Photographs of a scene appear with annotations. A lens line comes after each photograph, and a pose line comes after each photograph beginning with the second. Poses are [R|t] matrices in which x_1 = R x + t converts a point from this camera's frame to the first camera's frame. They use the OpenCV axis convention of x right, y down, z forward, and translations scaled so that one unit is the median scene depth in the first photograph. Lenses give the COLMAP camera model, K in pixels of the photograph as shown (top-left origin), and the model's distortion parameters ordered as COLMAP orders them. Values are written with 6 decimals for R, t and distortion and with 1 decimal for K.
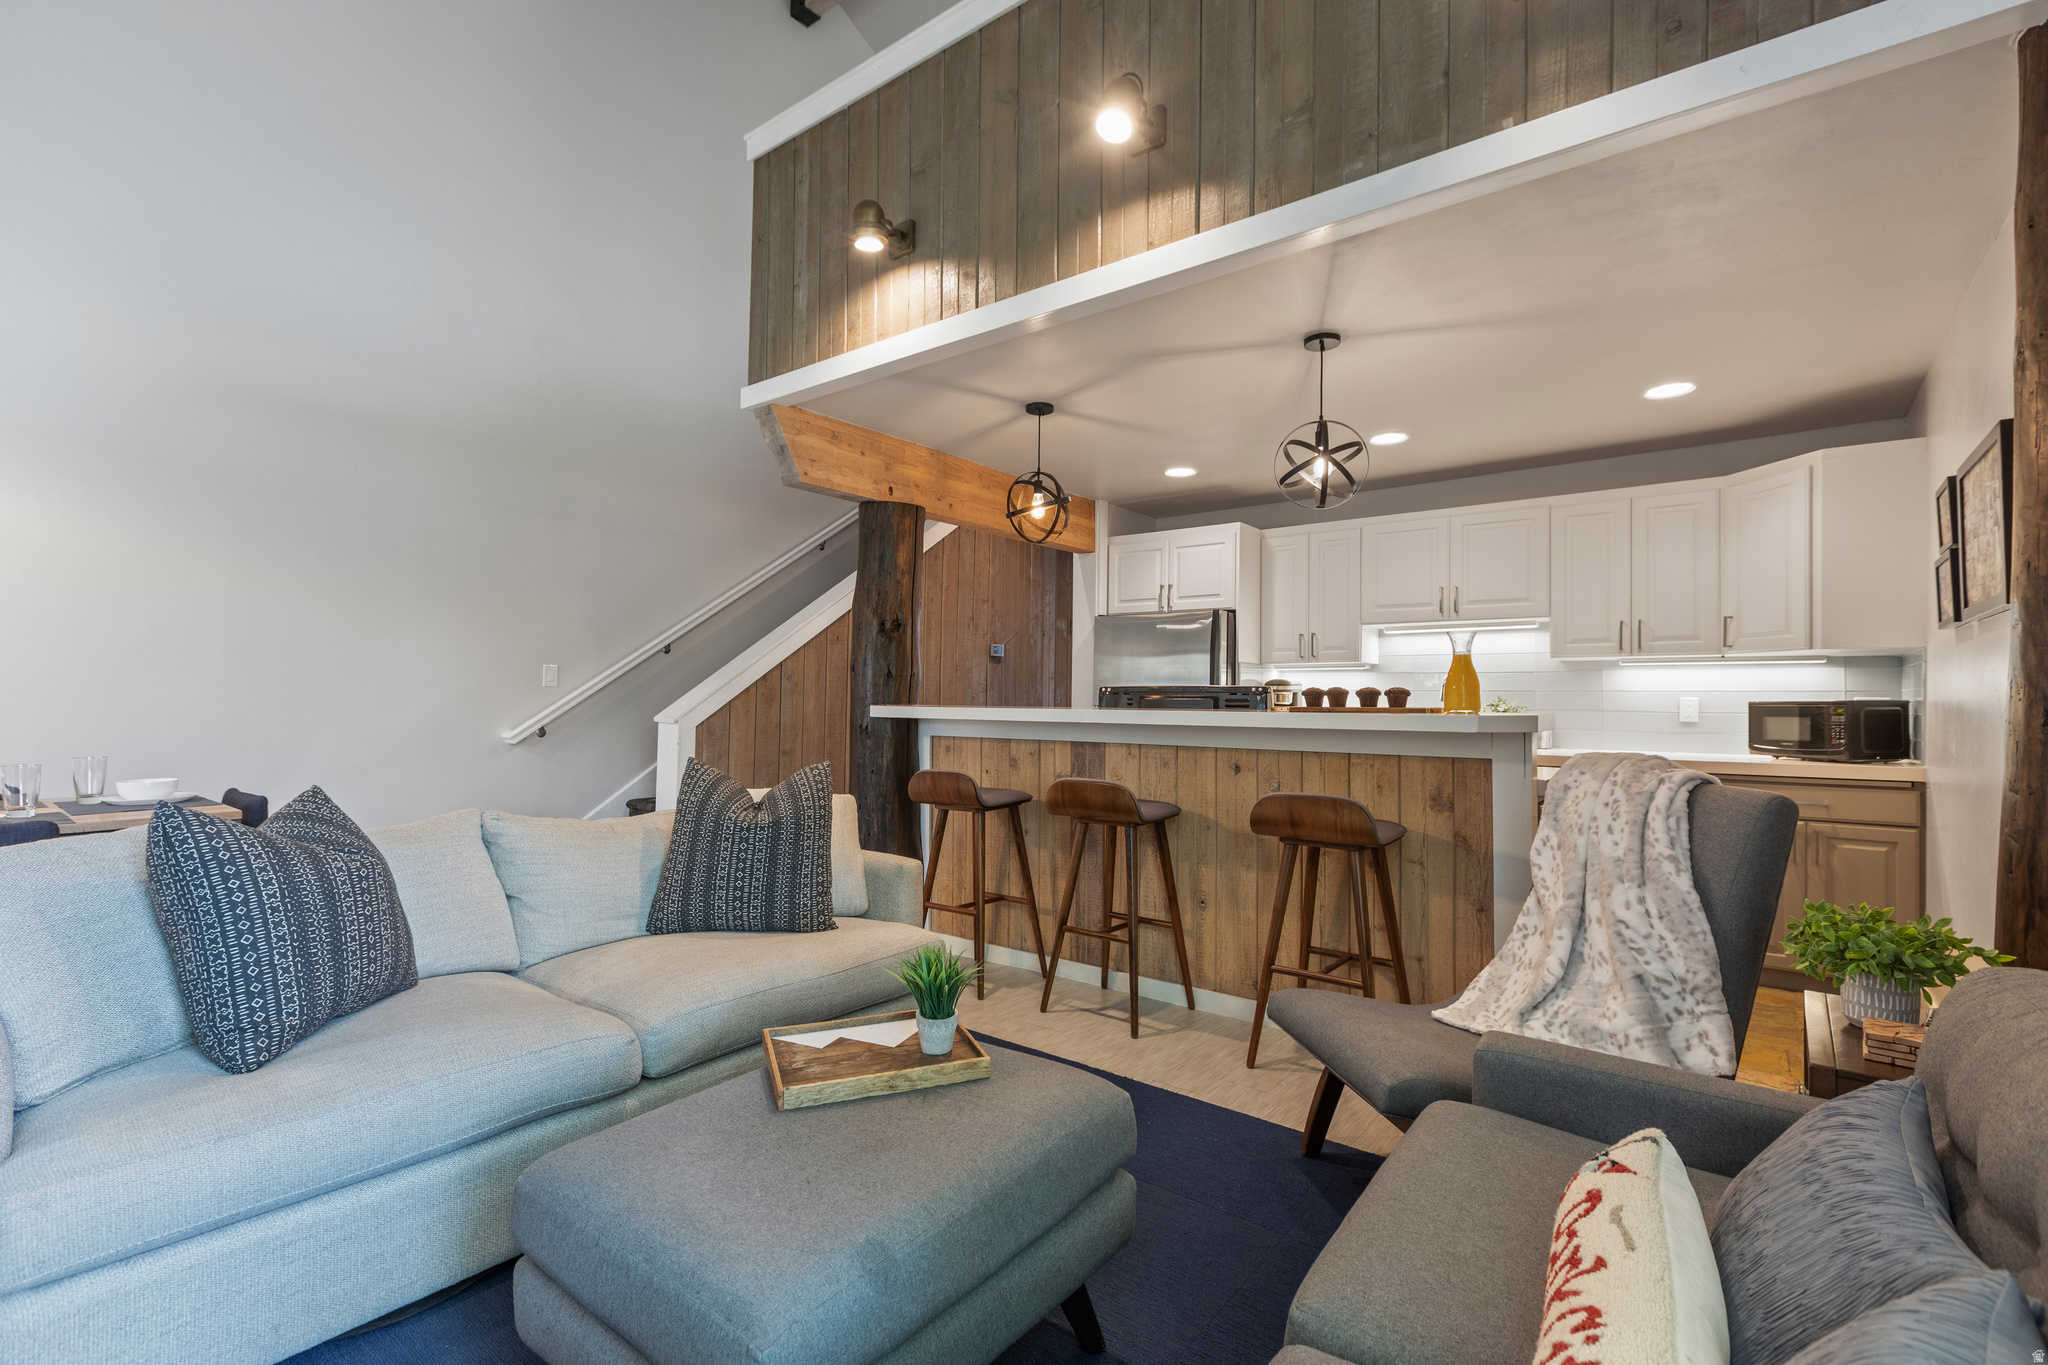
lens RADIAL K [[928.0, 0, 1015.6], [0, 928.0, 681.7], [0, 0, 1]] dist [0.007011, -0.003216]
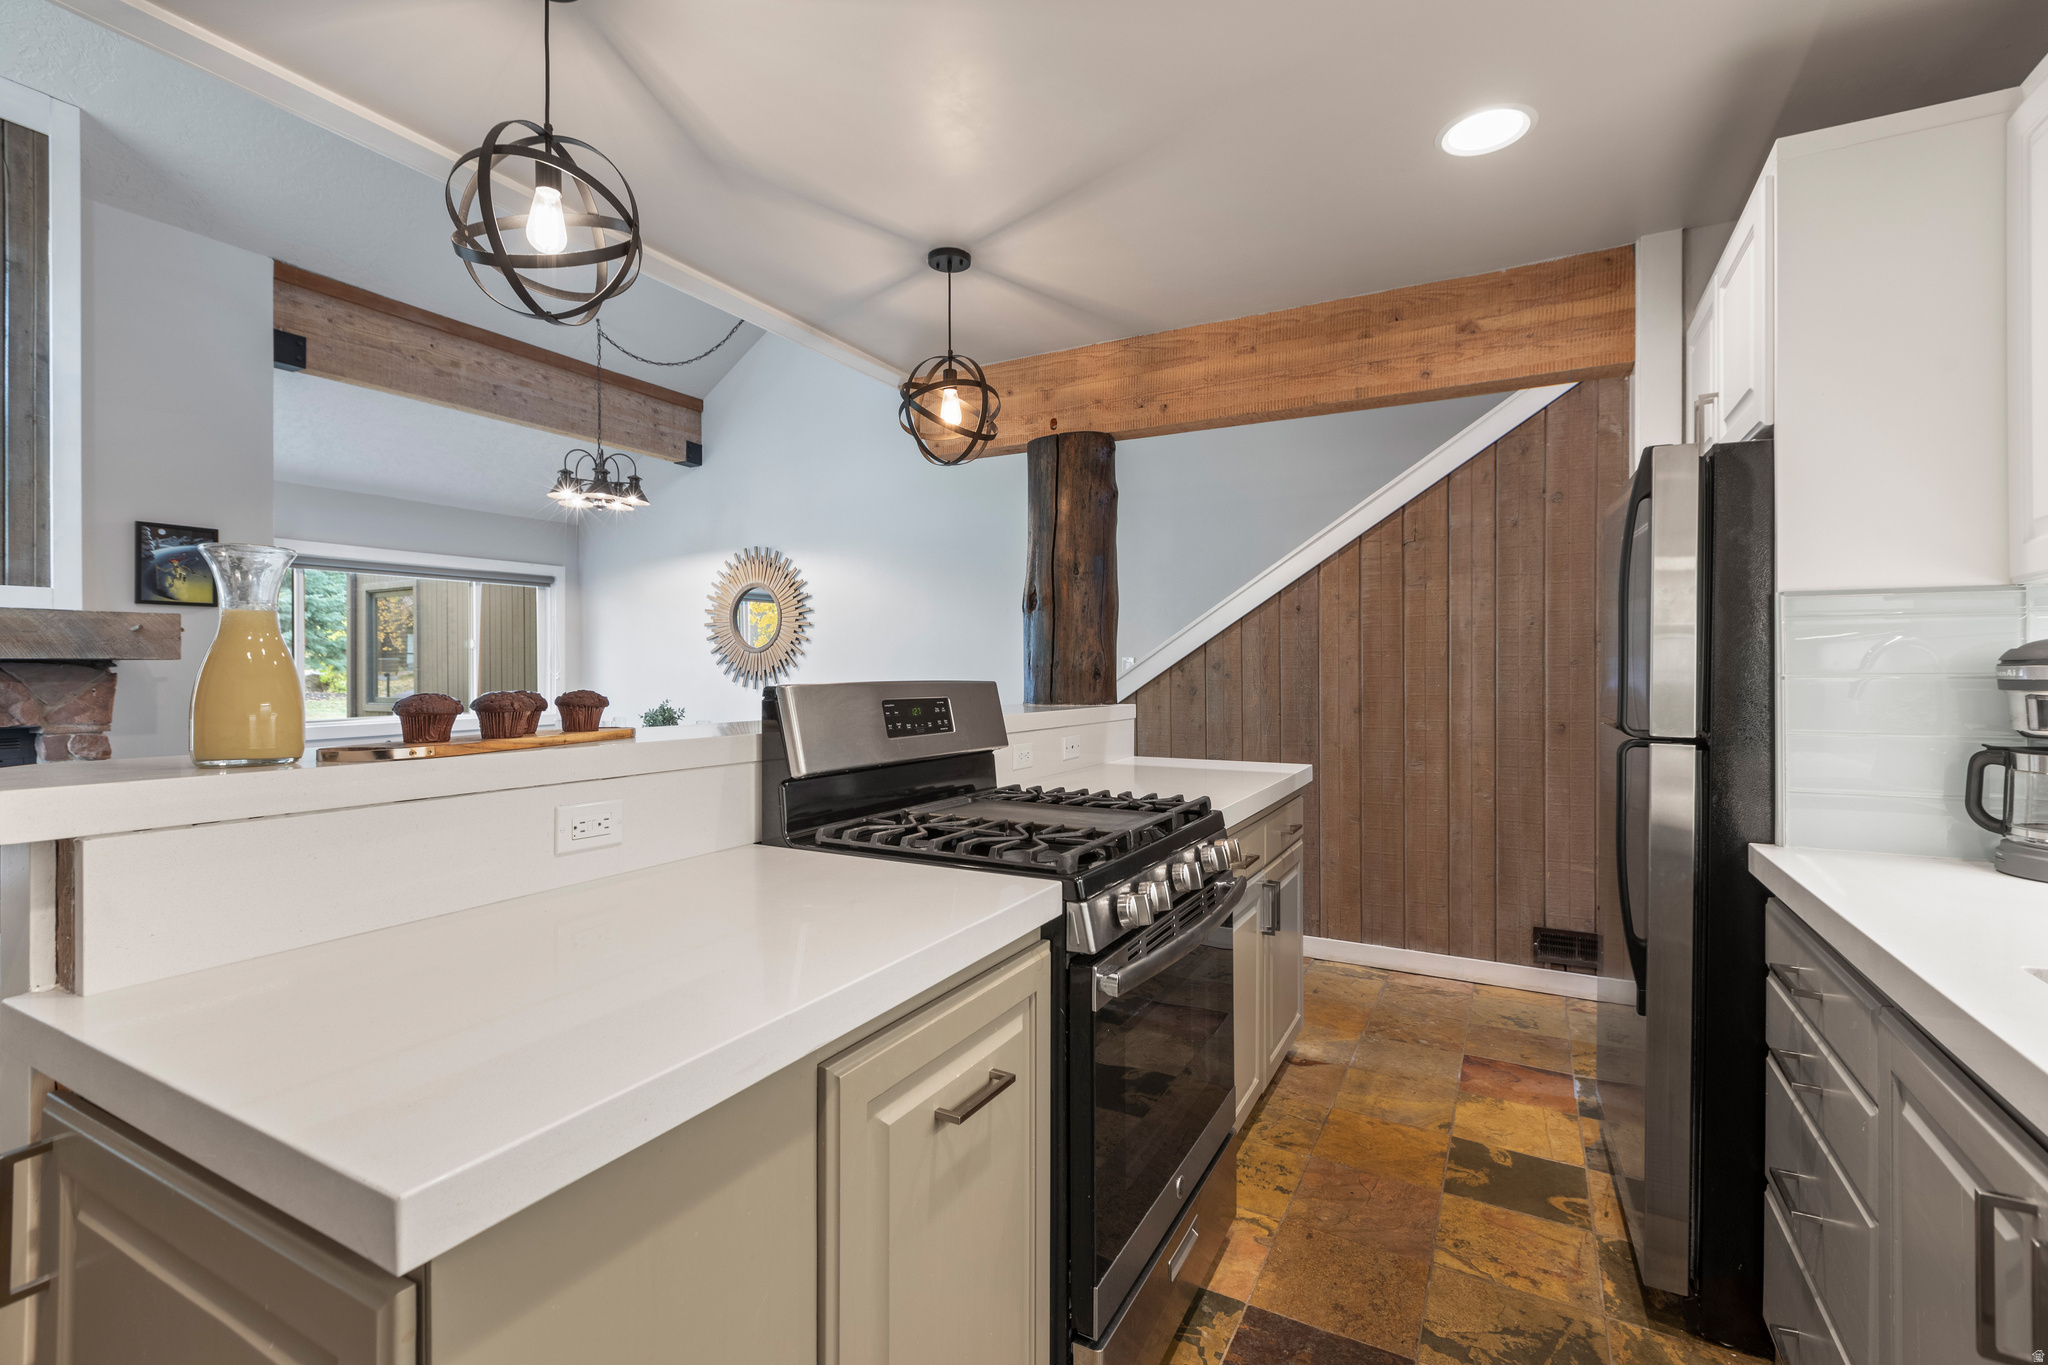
lens RADIAL K [[928.0, 0, 1019.4], [0, 928.0, 669.4], [0, 0, 1]] dist [0.007011, -0.003216]
pose [[0.169445, -0.014204, -0.985437, 0.801770], [0.021263, 0.999716, -0.010754, 0.006027], [0.985310, -0.019131, 0.169699, 1.097336]]
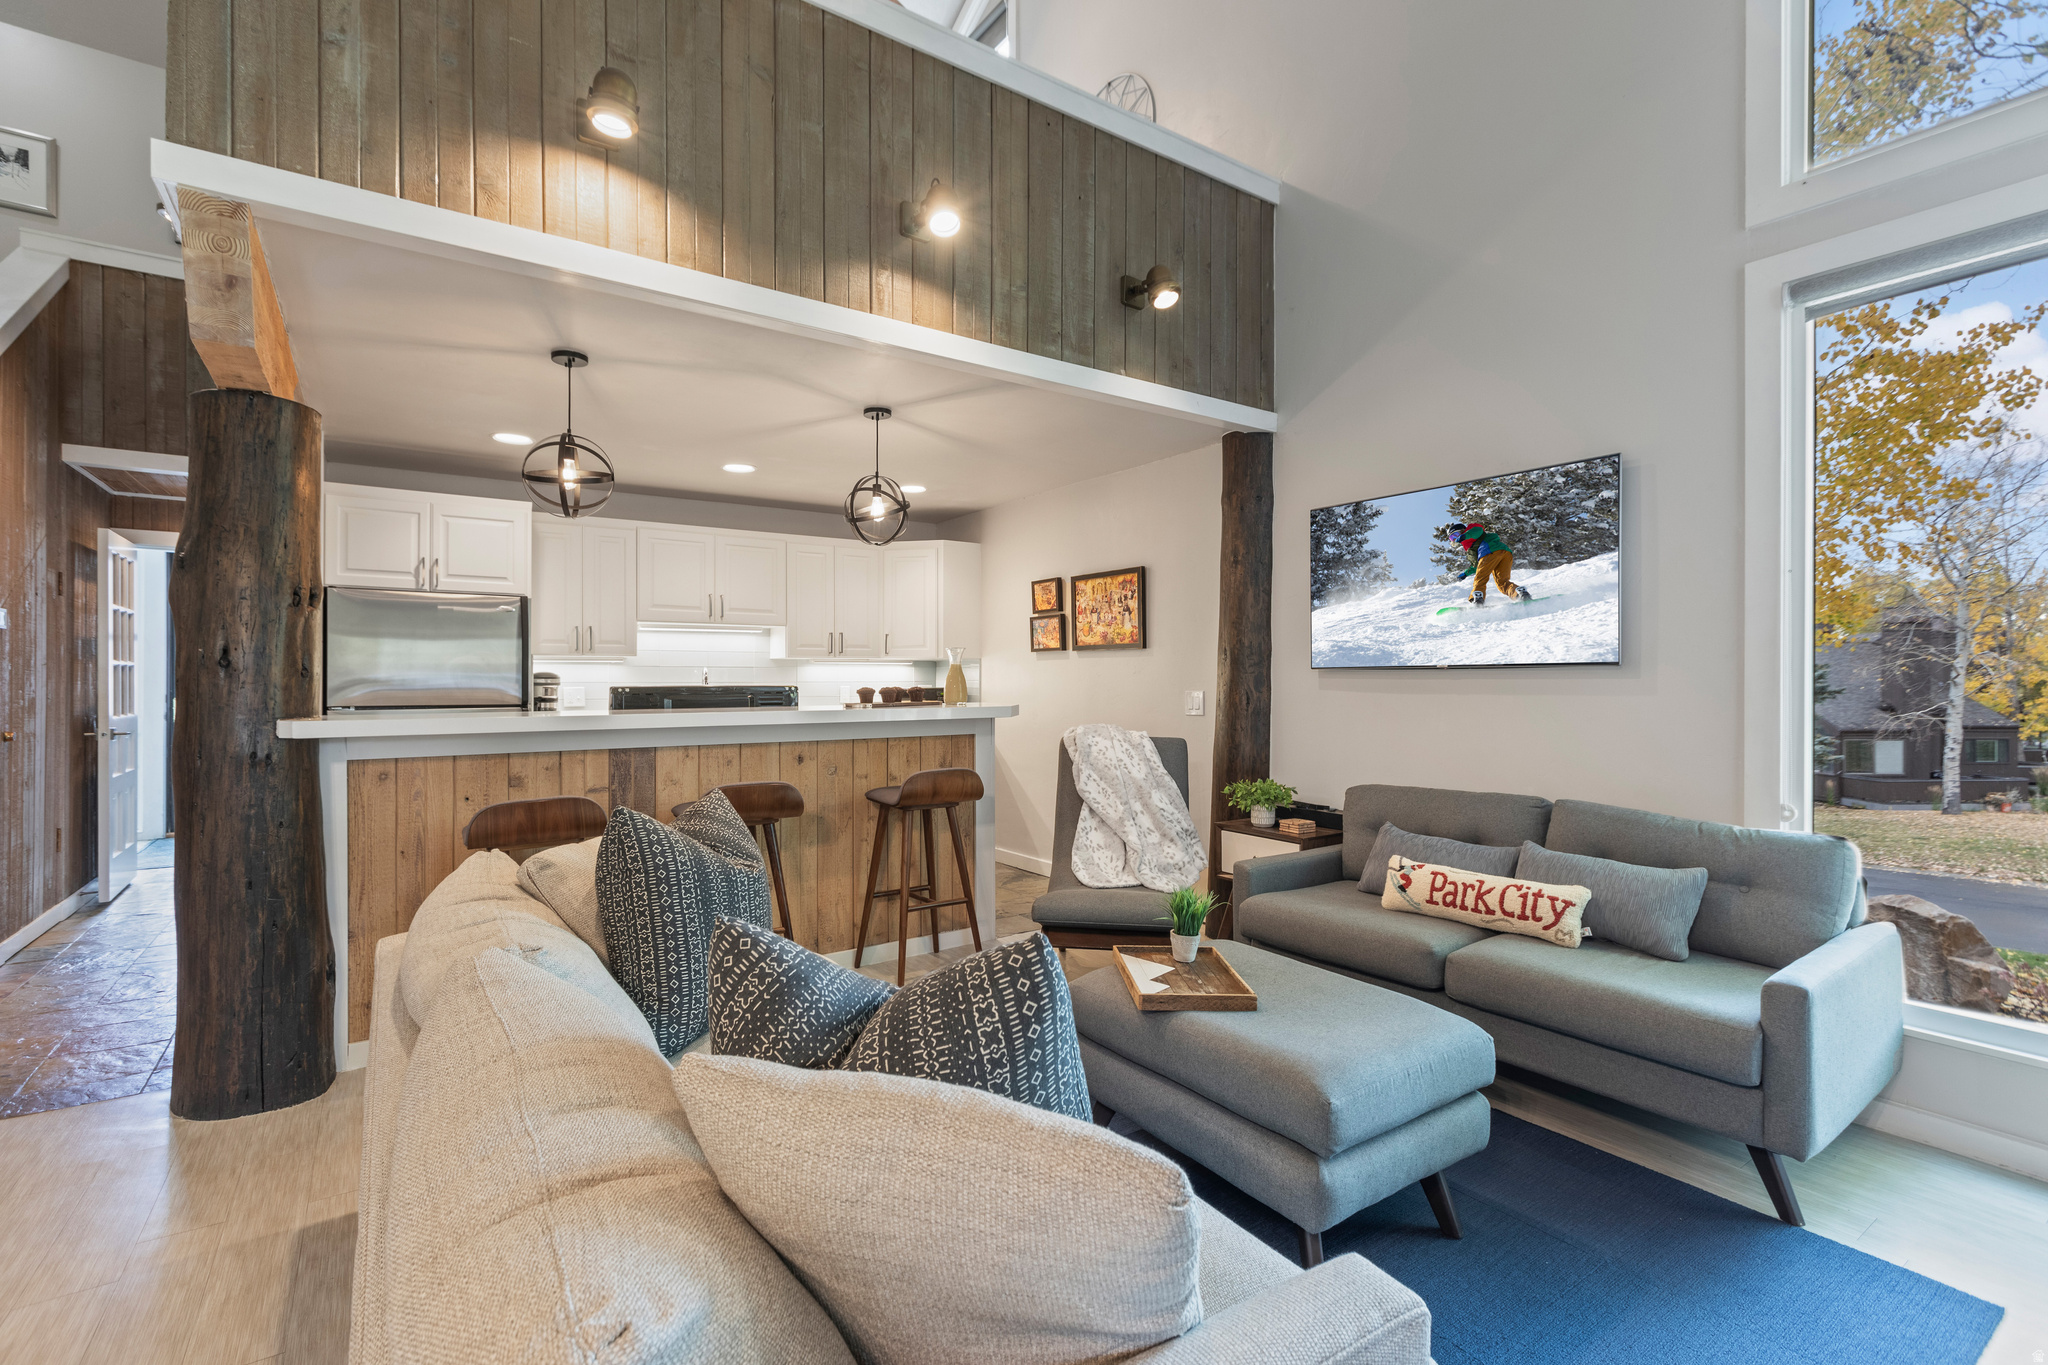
lens RADIAL K [[928.0, 0, 1017.0], [0, 928.0, 676.8], [0, 0, 1]] dist [0.007011, -0.003216]
pose [[0.288268, -0.006129, 0.957530, -0.785775], [-0.014350, 0.999840, 0.010720, -0.023538], [-0.957442, -0.016830, 0.288134, 0.431724]]
